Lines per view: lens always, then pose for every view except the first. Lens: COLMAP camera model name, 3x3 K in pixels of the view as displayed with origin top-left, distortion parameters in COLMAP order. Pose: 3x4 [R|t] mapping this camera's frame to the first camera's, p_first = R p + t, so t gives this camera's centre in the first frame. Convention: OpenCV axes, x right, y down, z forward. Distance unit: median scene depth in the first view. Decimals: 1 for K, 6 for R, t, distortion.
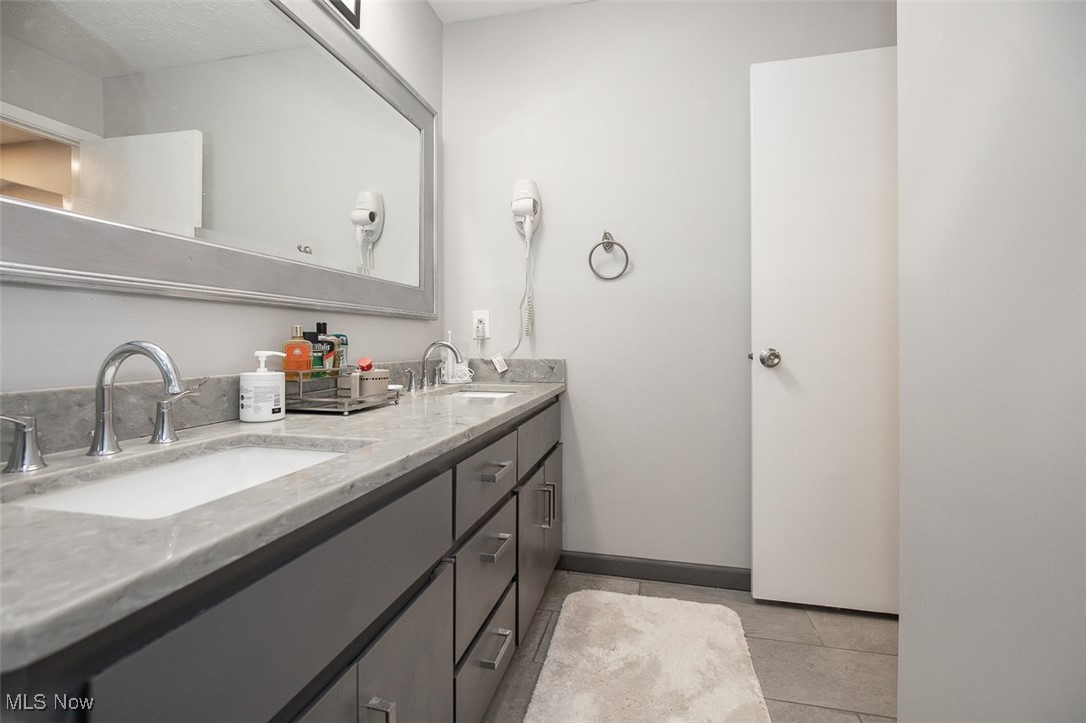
lens RADIAL K [[486.8, 0, 538.9], [0, 486.8, 350.2], [0, 0, 1]] dist [-0.018788, -0.000179]
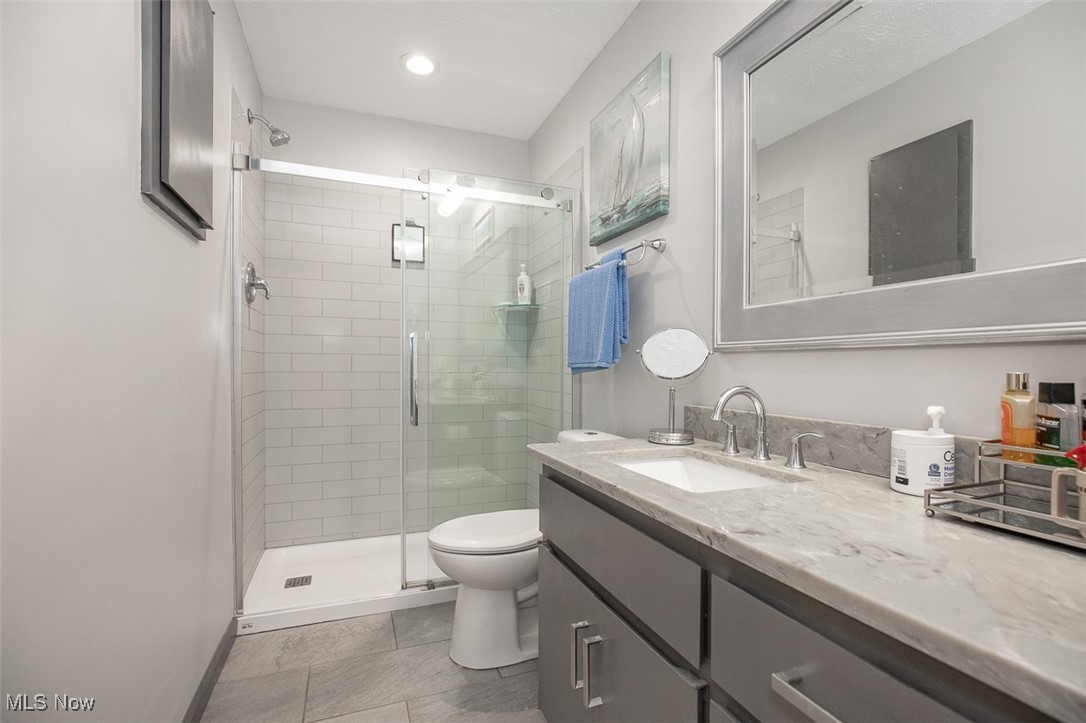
lens RADIAL K [[498.5, 0, 543.0], [0, 498.5, 361.5], [0, 0, 1]] dist [-0.004590, -0.000242]
pose [[-0.813307, -0.006846, -0.581795, 0.443200], [-0.012222, 0.999911, 0.005320, -0.072845], [0.581707, 0.011437, -0.813318, 1.384787]]
